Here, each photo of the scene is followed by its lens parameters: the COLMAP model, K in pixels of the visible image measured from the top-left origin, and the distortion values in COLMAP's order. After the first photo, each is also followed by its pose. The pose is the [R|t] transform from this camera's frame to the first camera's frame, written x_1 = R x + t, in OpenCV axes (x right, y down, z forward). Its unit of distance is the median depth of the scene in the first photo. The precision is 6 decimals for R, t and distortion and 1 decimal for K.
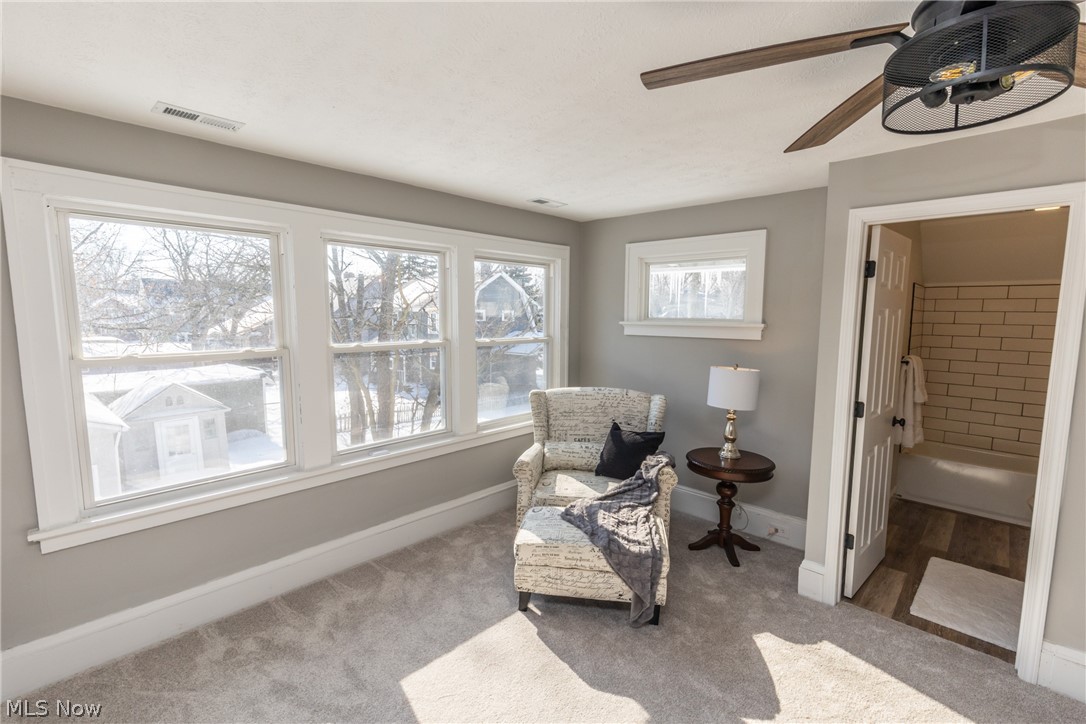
lens RADIAL K [[484.6, 0, 547.7], [0, 484.6, 365.7], [0, 0, 1]] dist [0.000425, 0.000121]
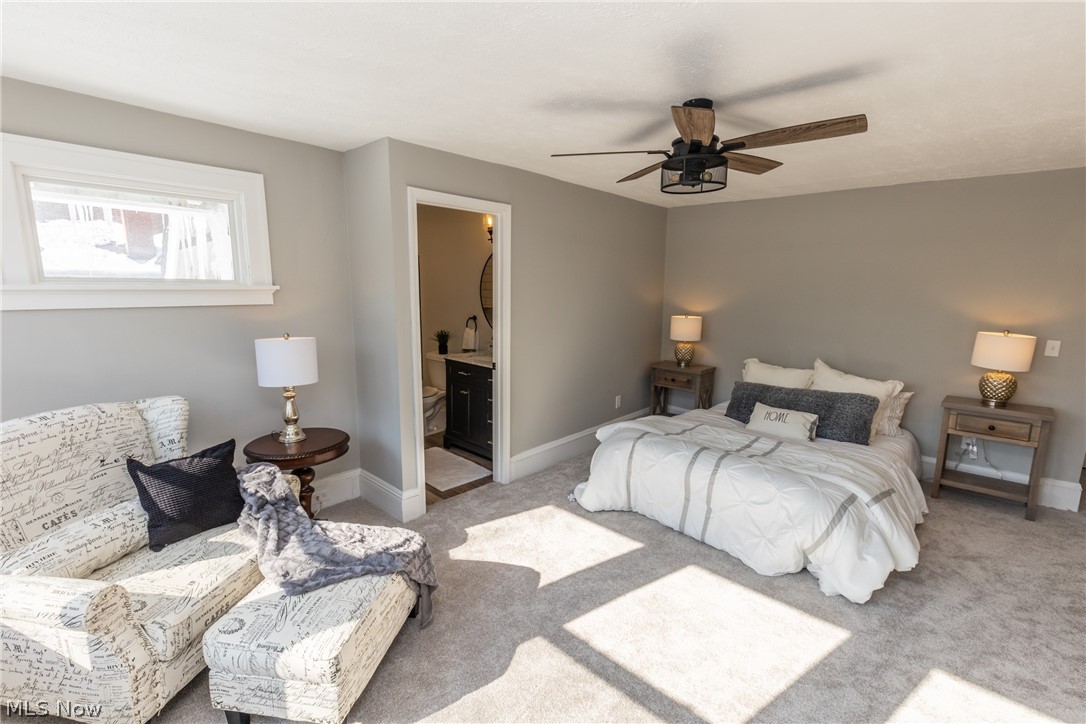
lens RADIAL K [[484.6, 0, 547.5], [0, 484.6, 361.9], [0, 0, 1]] dist [0.000425, 0.000121]
pose [[-0.011328, -0.177074, 0.984132, -0.466985], [0.083362, 0.980602, 0.177398, -0.067148], [-0.996455, 0.084049, 0.003653, 0.530512]]
